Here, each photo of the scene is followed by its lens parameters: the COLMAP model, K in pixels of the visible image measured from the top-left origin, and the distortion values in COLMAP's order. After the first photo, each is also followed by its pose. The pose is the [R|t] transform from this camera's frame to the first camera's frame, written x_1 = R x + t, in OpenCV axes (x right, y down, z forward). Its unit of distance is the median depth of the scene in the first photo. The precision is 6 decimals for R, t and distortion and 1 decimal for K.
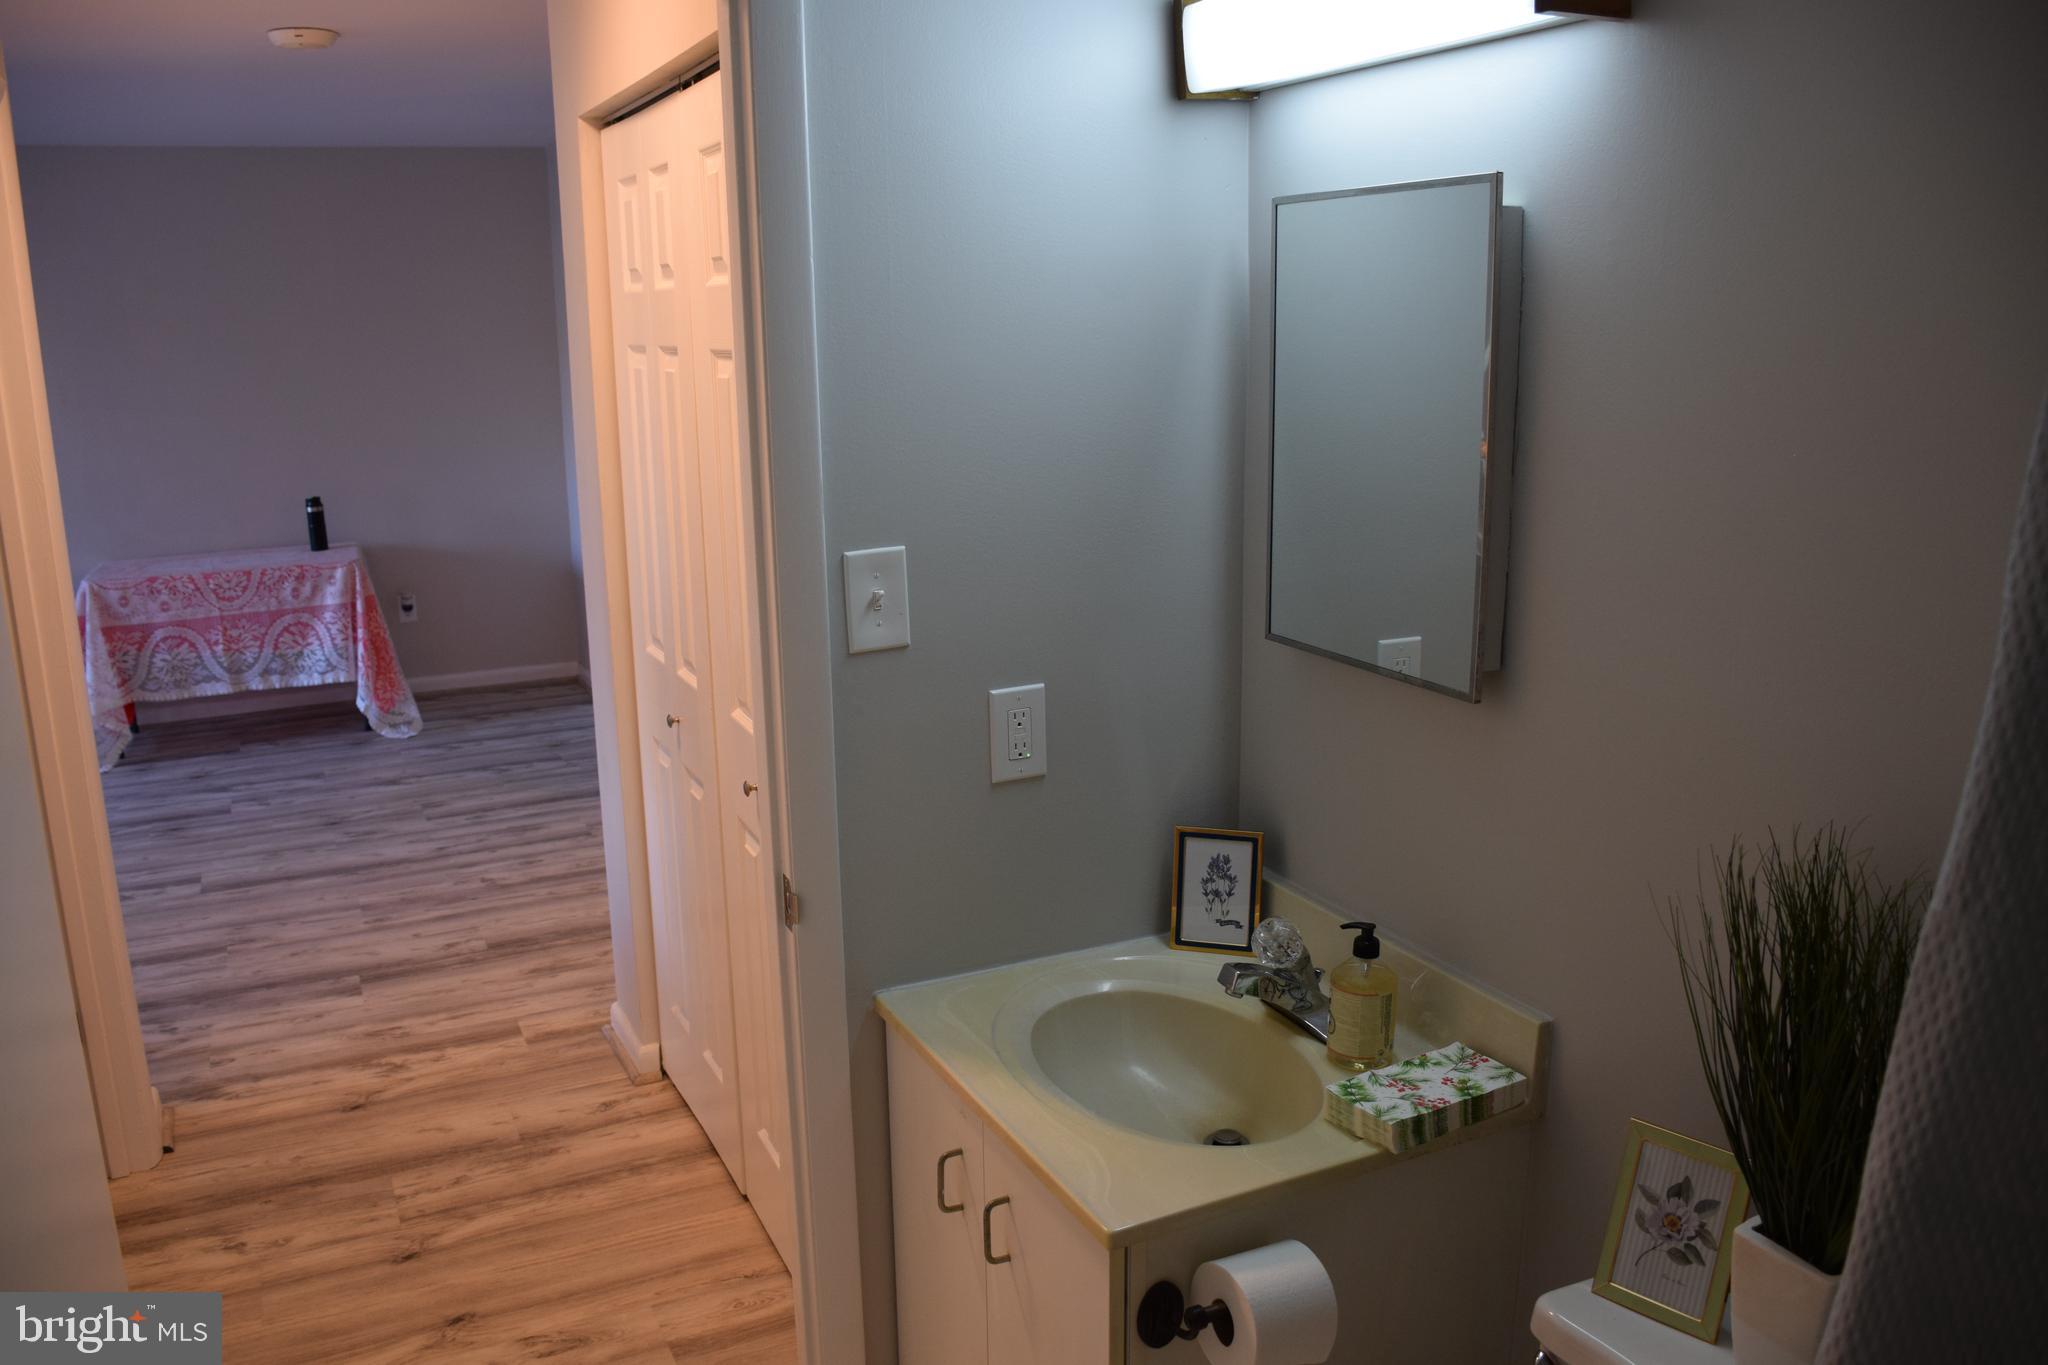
lens RADIAL K [[1602.4, 0, 1012.6], [0, 1602.4, 679.1], [0, 0, 1]] dist [-0.150303, 0.098844]
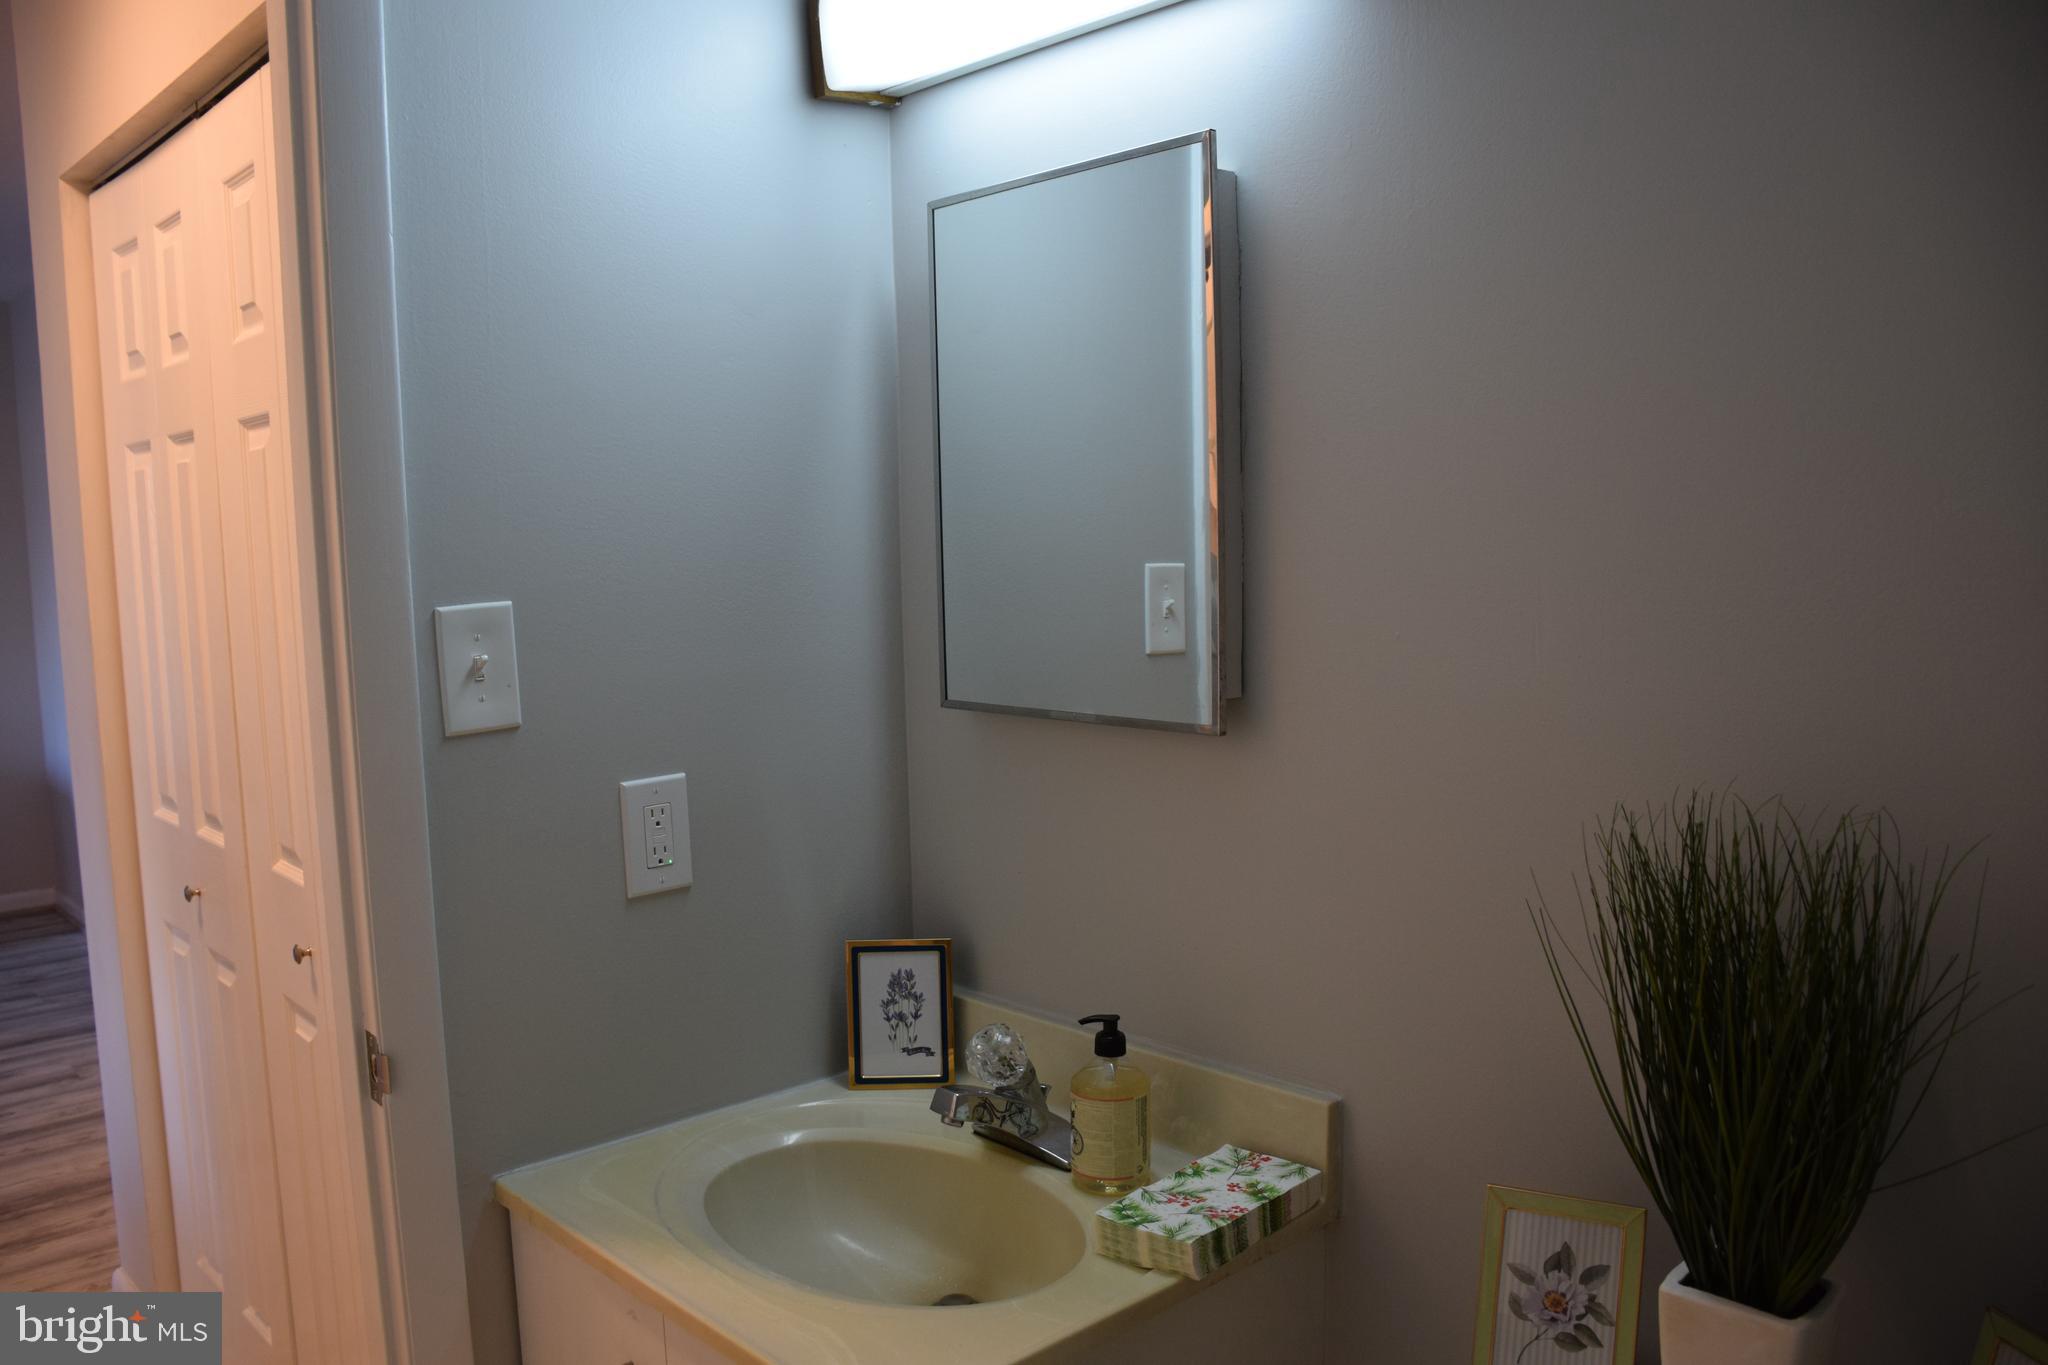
lens RADIAL K [[1602.4, 0, 1015.9], [0, 1602.4, 683.4], [0, 0, 1]] dist [-0.150303, 0.098844]
pose [[0.955125, -0.039985, 0.293493, -0.057125], [0.077743, 0.989949, -0.118136, 0.068232], [-0.285819, 0.135652, 0.948634, 0.171860]]
